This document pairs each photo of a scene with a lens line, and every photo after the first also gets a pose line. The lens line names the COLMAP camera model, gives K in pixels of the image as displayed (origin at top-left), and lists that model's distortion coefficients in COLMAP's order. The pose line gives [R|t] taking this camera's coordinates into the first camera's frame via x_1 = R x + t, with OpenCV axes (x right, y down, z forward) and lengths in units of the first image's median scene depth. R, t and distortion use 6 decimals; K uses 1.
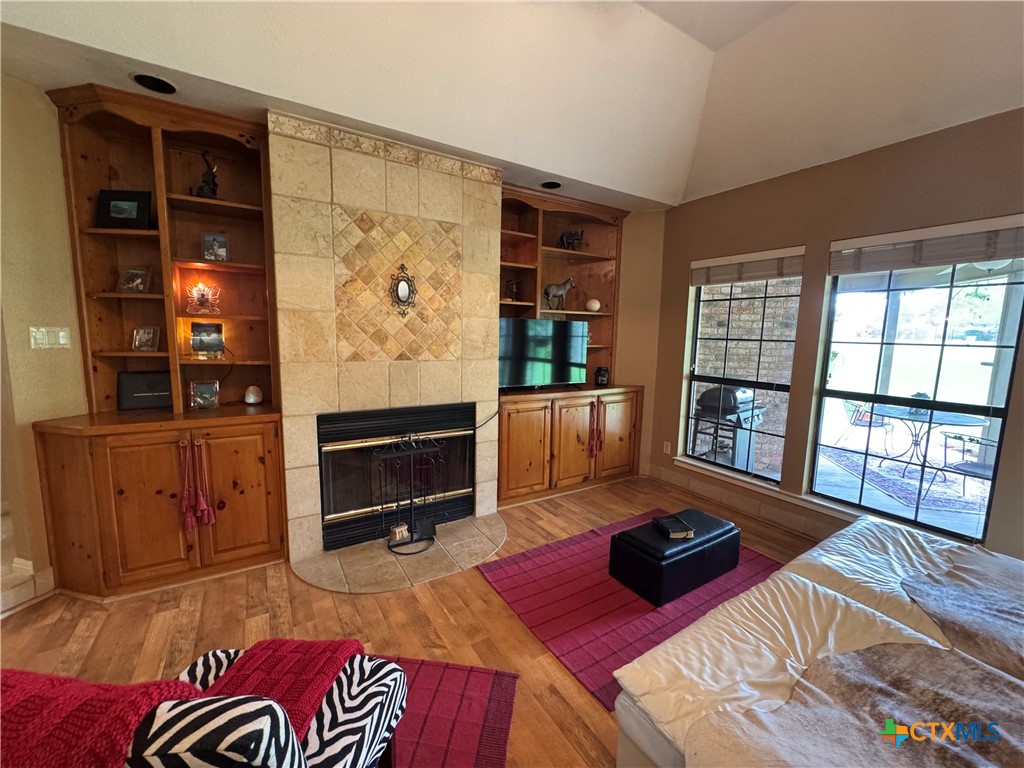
lens RADIAL K [[409.8, 0, 512.0], [0, 409.8, 384.0], [0, 0, 1]] dist [-0.003144, -0.000065]
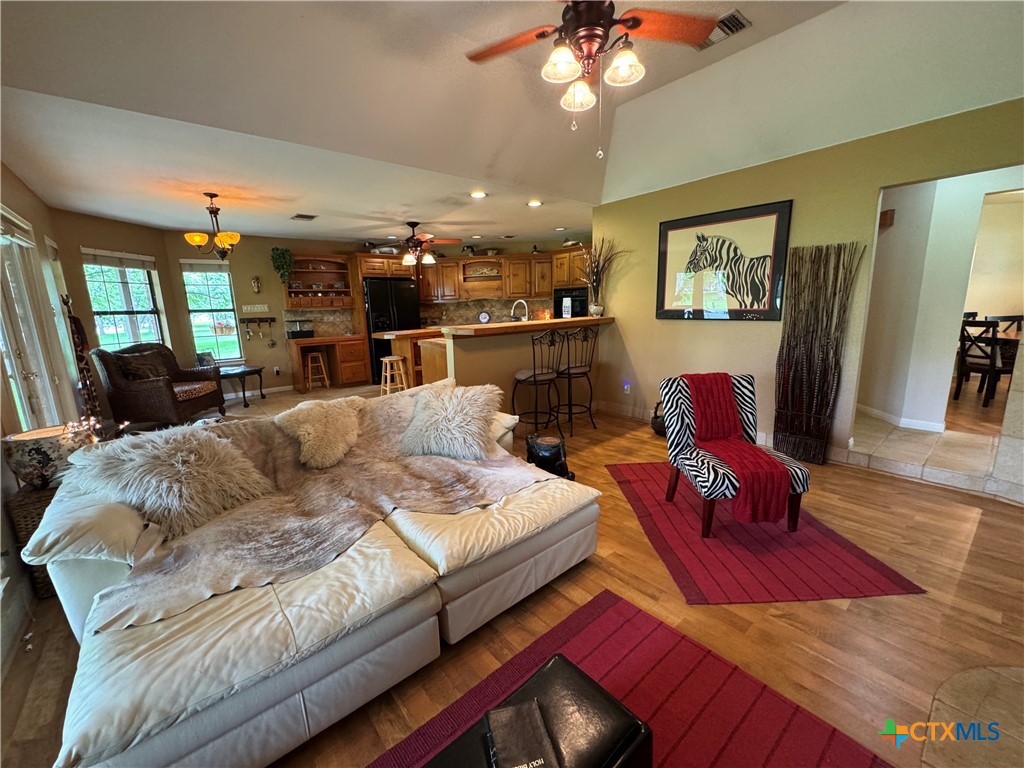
lens RADIAL K [[409.8, 0, 512.0], [0, 409.8, 384.0], [0, 0, 1]] dist [-0.003144, -0.000065]
pose [[-0.990306, 0.035778, -0.134216, 0.355103], [-0.006554, 0.953145, 0.302444, -0.117931], [0.138748, 0.300392, -0.943670, 1.022158]]
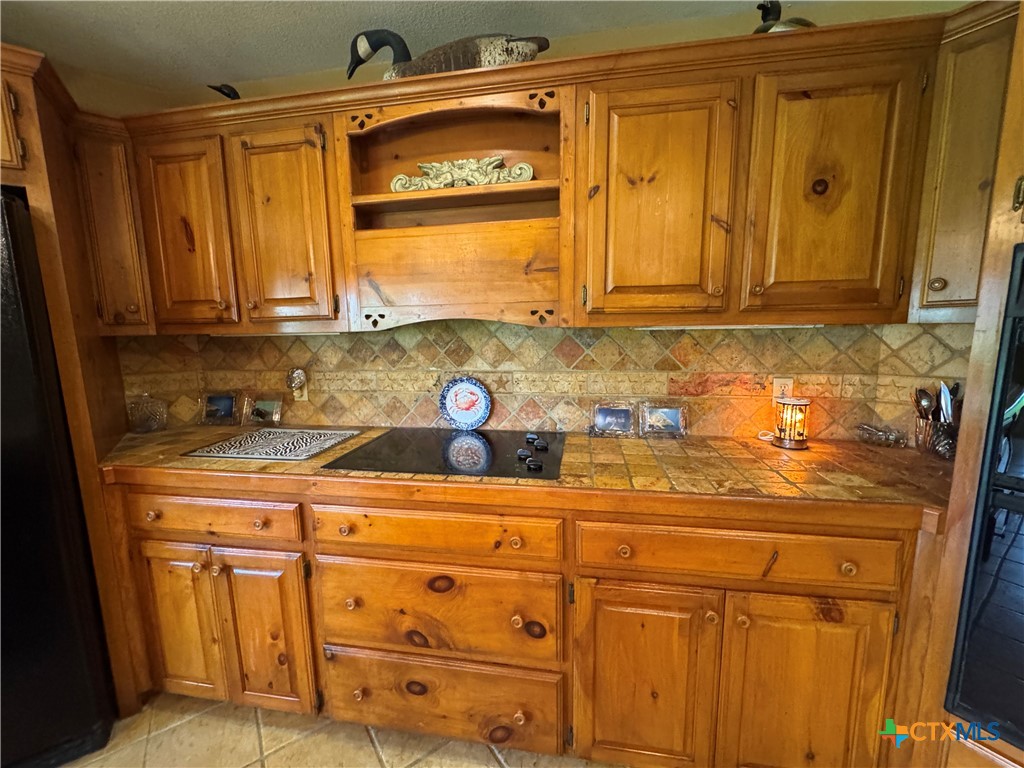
lens RADIAL K [[409.8, 0, 512.0], [0, 409.8, 384.0], [0, 0, 1]] dist [-0.003144, -0.000065]
pose [[-0.998416, 0.002039, -0.056231, 0.130718], [-0.012694, 0.965418, 0.260397, 0.095754], [0.054817, 0.260698, -0.963863, -1.076597]]
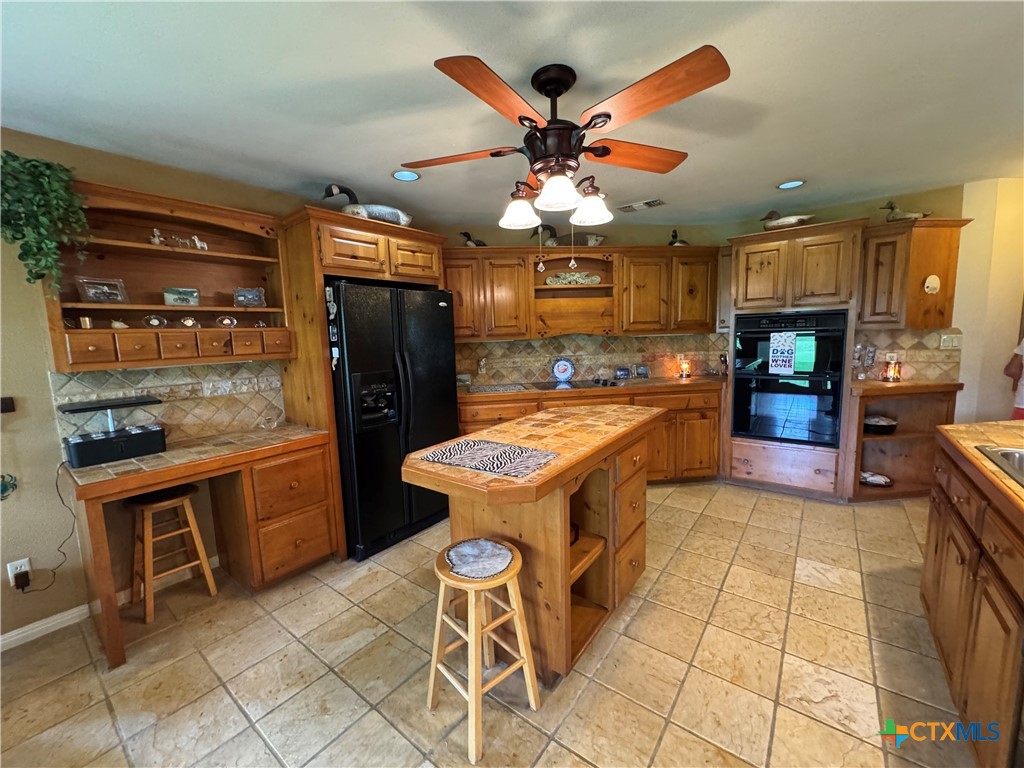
lens RADIAL K [[409.8, 0, 512.0], [0, 409.8, 384.0], [0, 0, 1]] dist [-0.003144, -0.000065]
pose [[-0.937866, 0.049068, -0.343510, 0.782056], [-0.032324, 0.973292, 0.227283, 0.020715], [0.345488, 0.224264, -0.911232, -0.460703]]
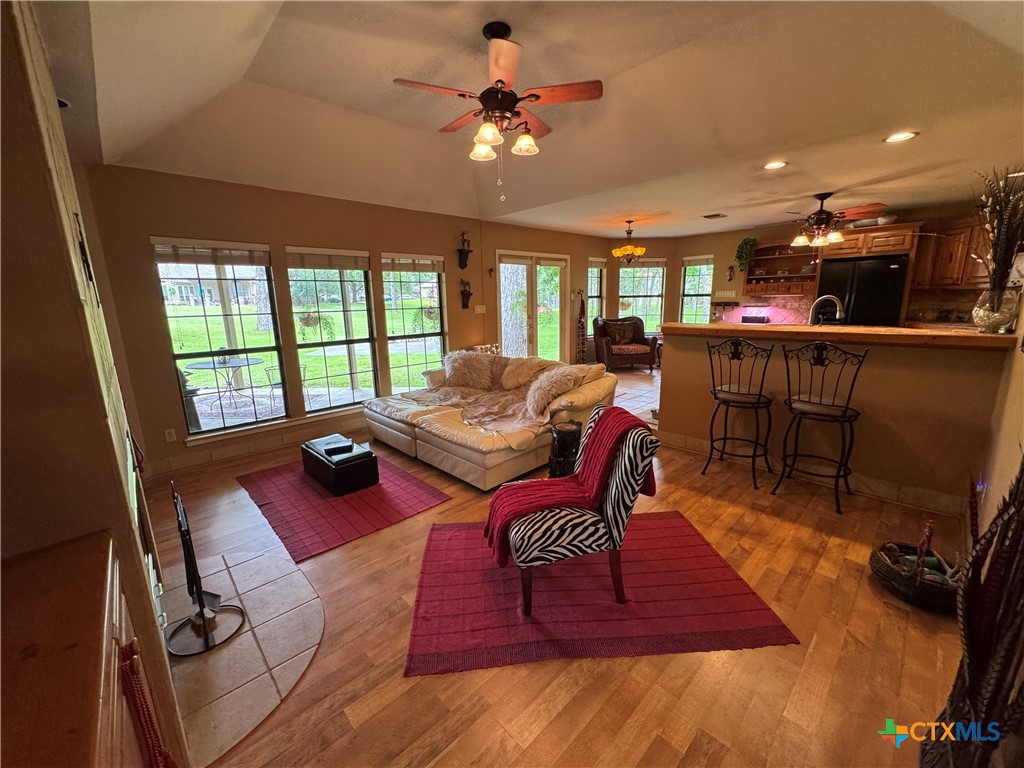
lens RADIAL K [[409.8, 0, 512.0], [0, 409.8, 384.0], [0, 0, 1]] dist [-0.003144, -0.000065]
pose [[-0.203616, -0.218117, 0.954445, -0.842024], [0.136738, 0.958978, 0.248323, -0.109997], [-0.969455, 0.181072, -0.165438, 0.480670]]
